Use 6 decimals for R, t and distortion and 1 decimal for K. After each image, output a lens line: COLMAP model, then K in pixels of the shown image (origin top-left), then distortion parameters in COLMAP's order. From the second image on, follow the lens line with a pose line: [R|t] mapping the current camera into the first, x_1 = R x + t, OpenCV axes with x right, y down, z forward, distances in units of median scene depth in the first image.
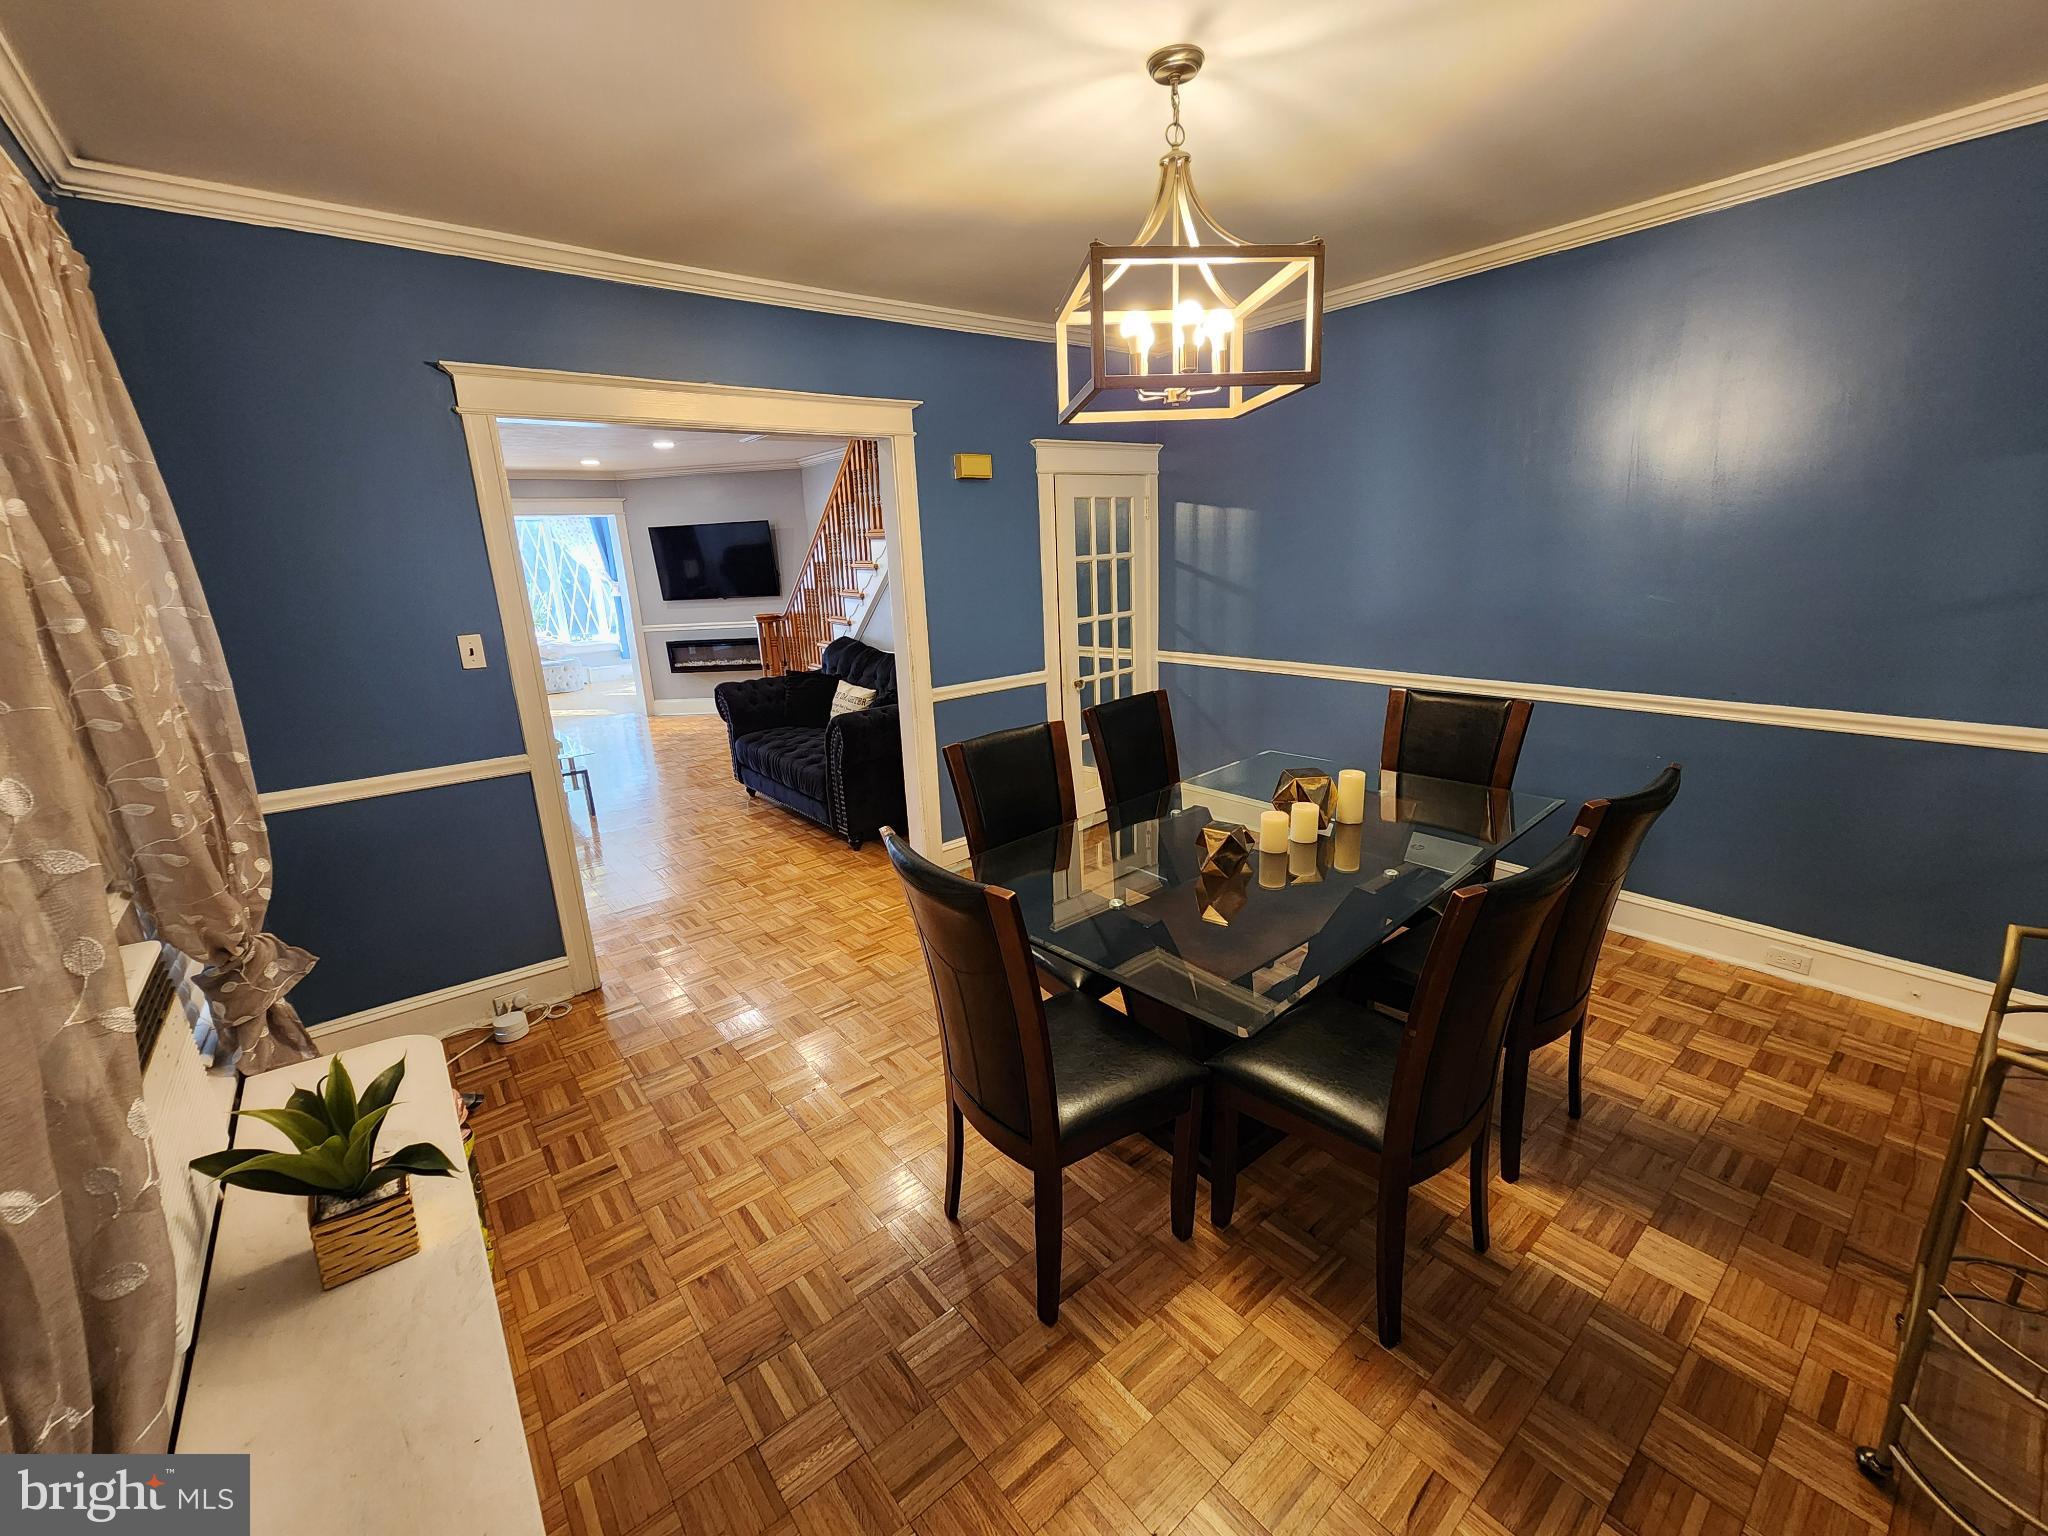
lens RADIAL K [[844.2, 0, 1032.7], [0, 844.2, 760.3], [0, 0, 1]] dist [-0.003416, 0.000574]
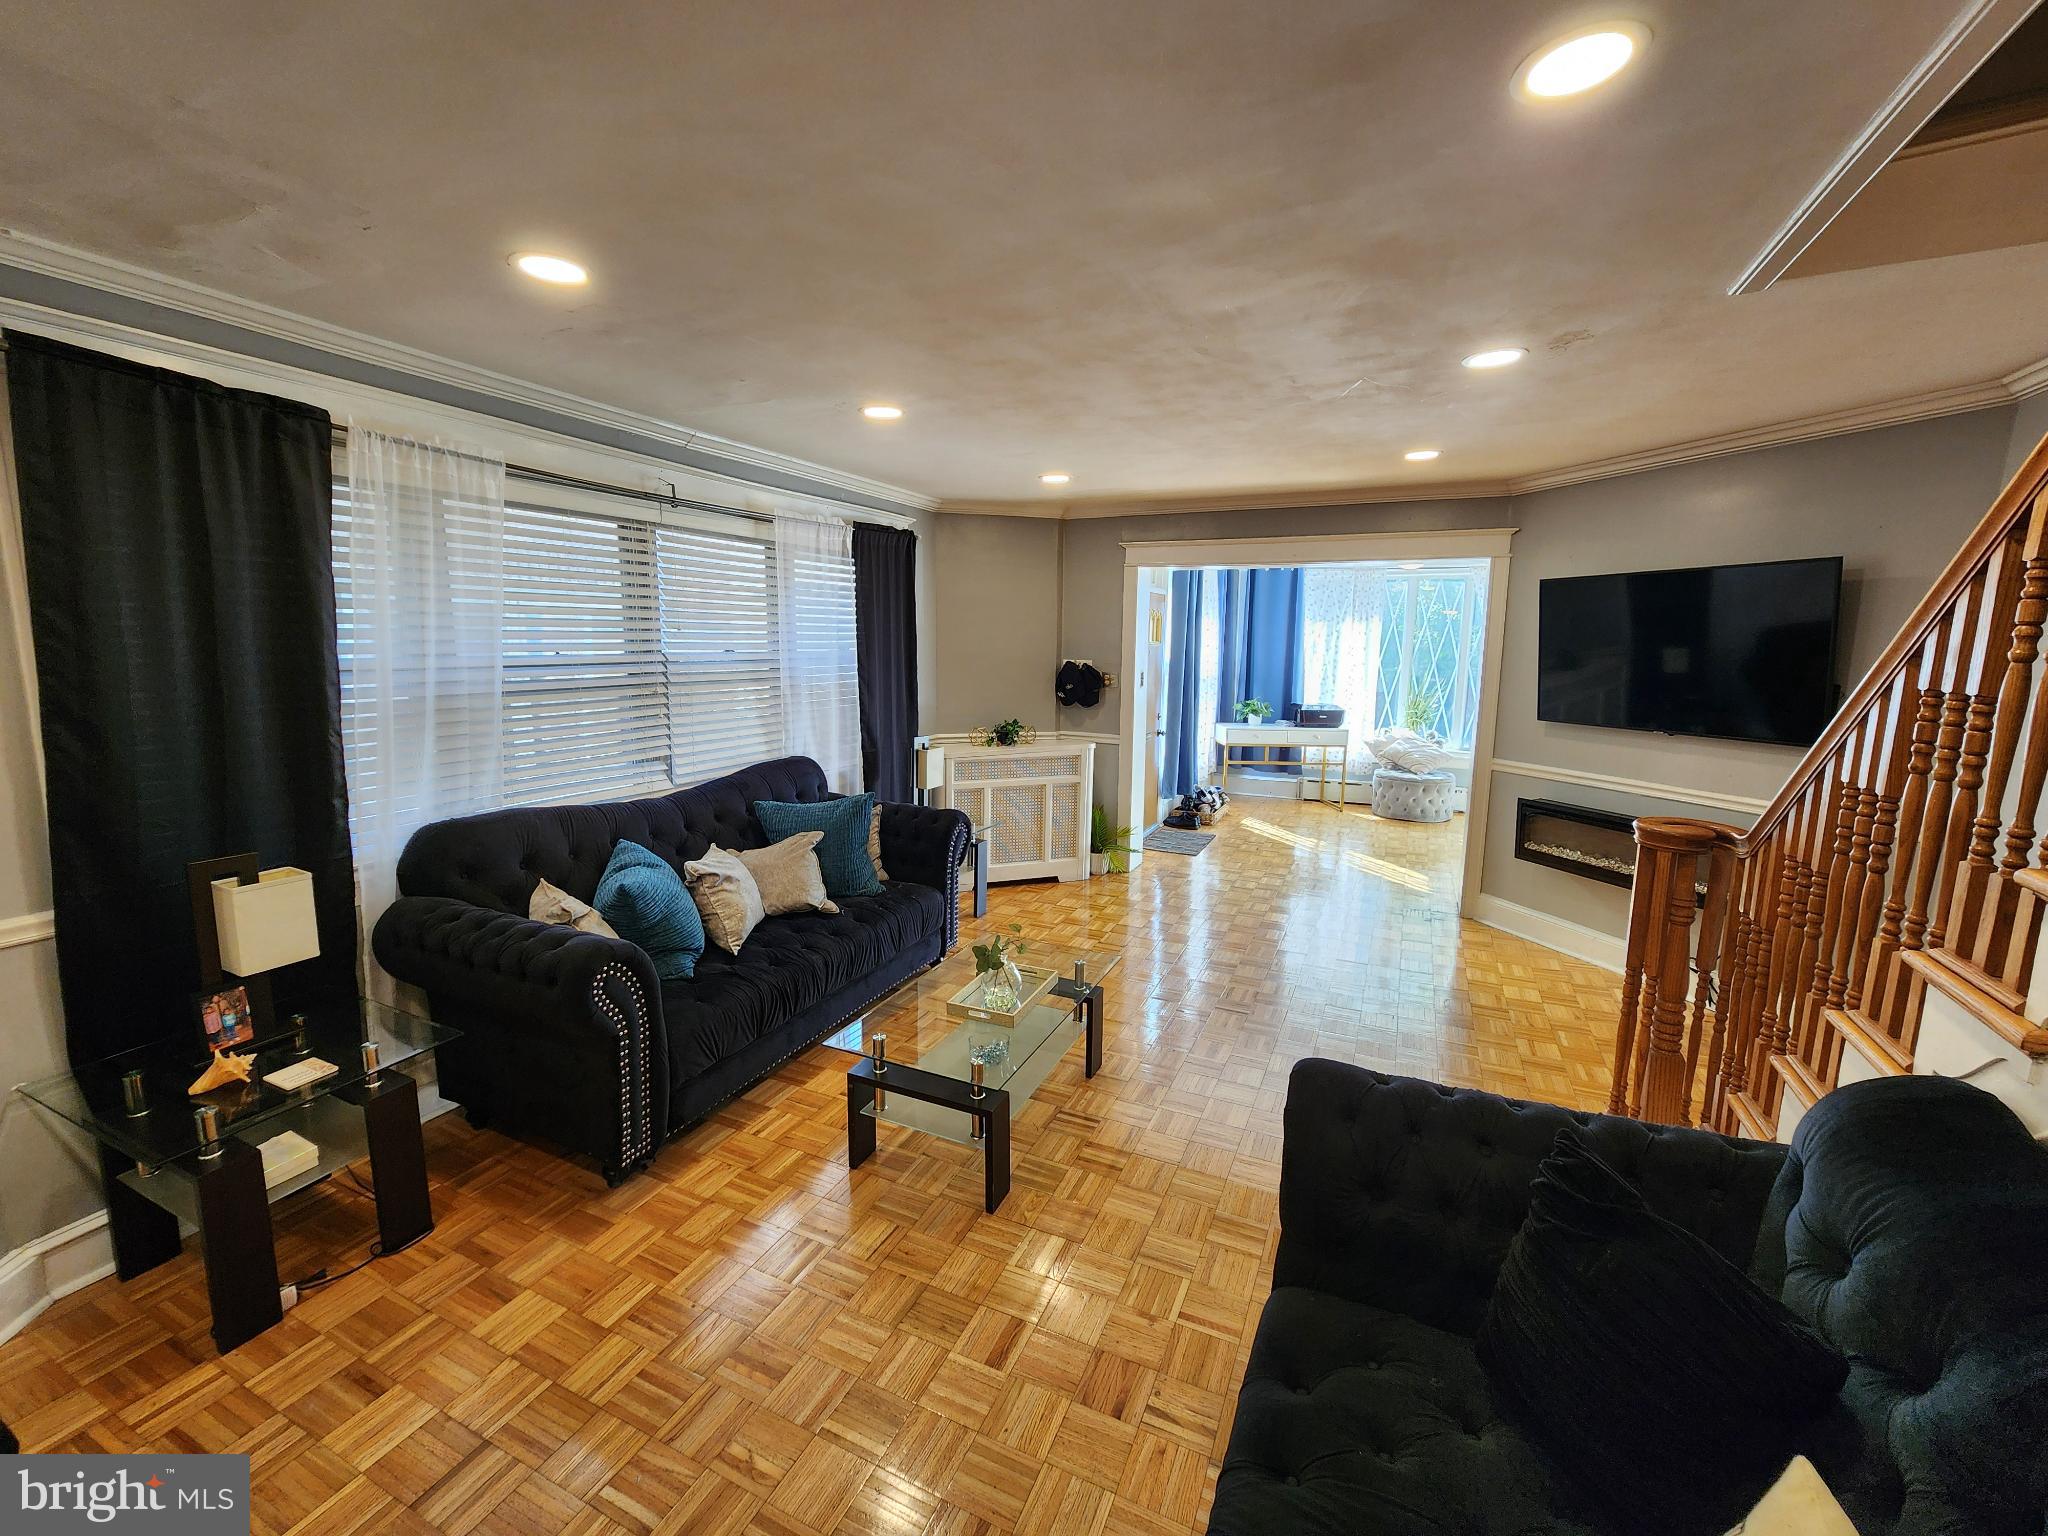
lens RADIAL K [[844.2, 0, 1022.1], [0, 844.2, 762.0], [0, 0, 1]] dist [-0.003416, 0.000574]
pose [[0.422545, 0.170399, -0.890180, -0.108805], [-0.242052, 0.967710, 0.070344, -0.123707], [0.873422, 0.185747, 0.450146, 0.498445]]
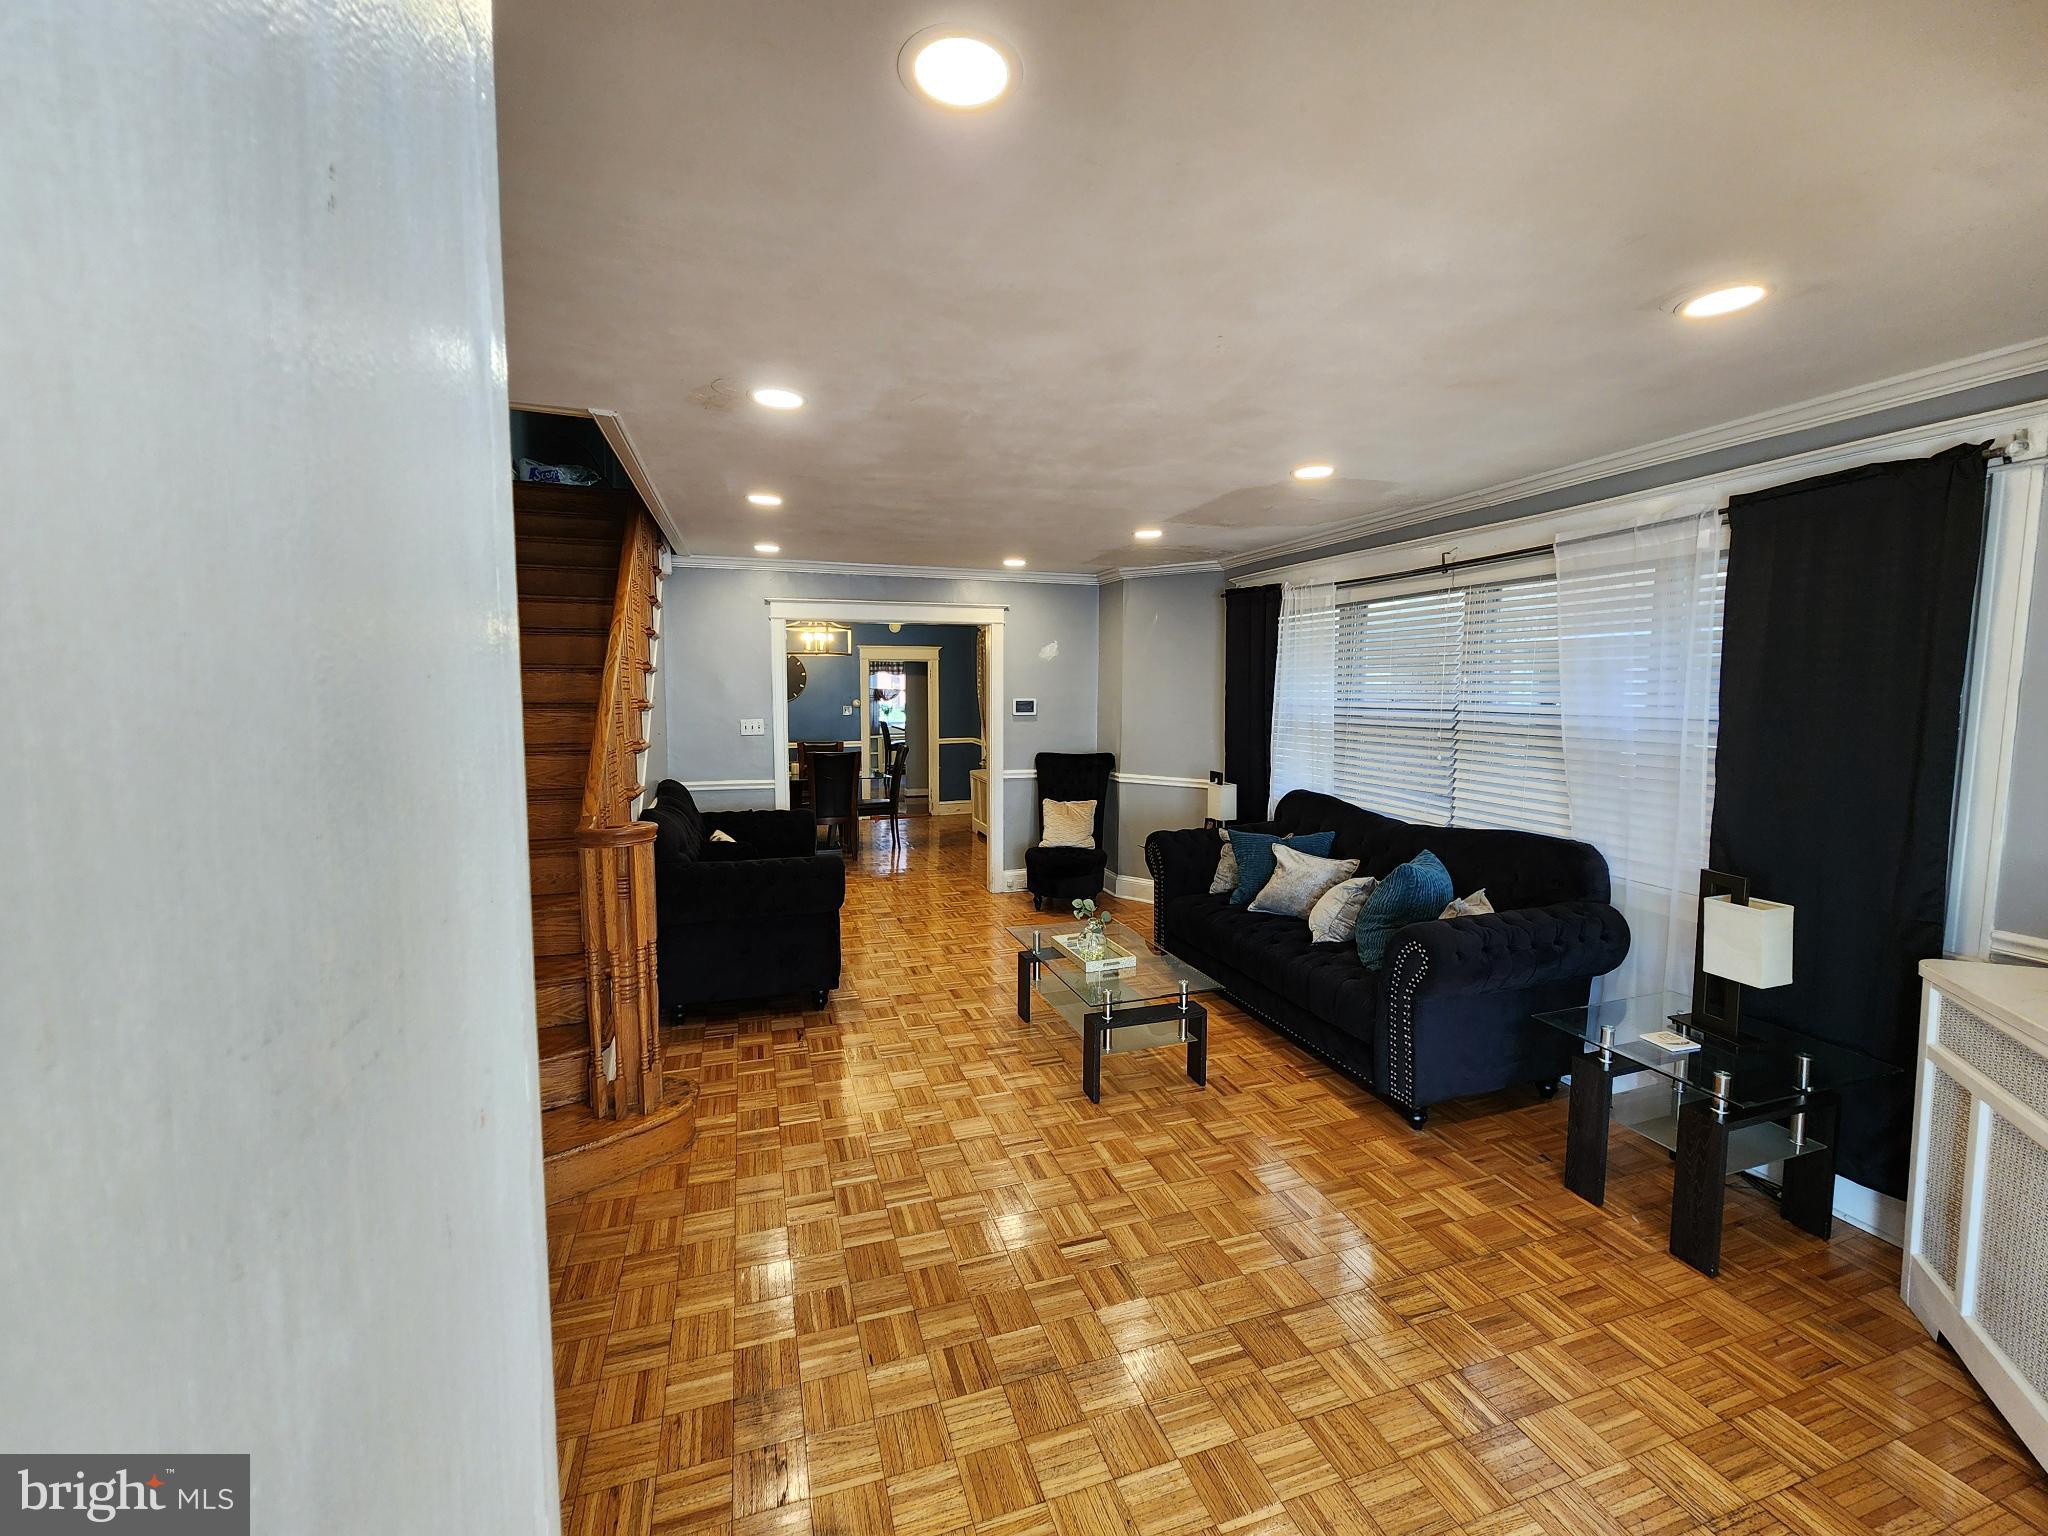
lens RADIAL K [[844.2, 0, 1017.3], [0, 844.2, 770.0], [0, 0, 1]] dist [-0.003416, 0.000574]
pose [[-0.929044, 0.002493, 0.369960, -0.881211], [0.124314, 0.943939, 0.305818, -0.345404], [-0.348457, 0.330110, -0.877271, 1.501052]]
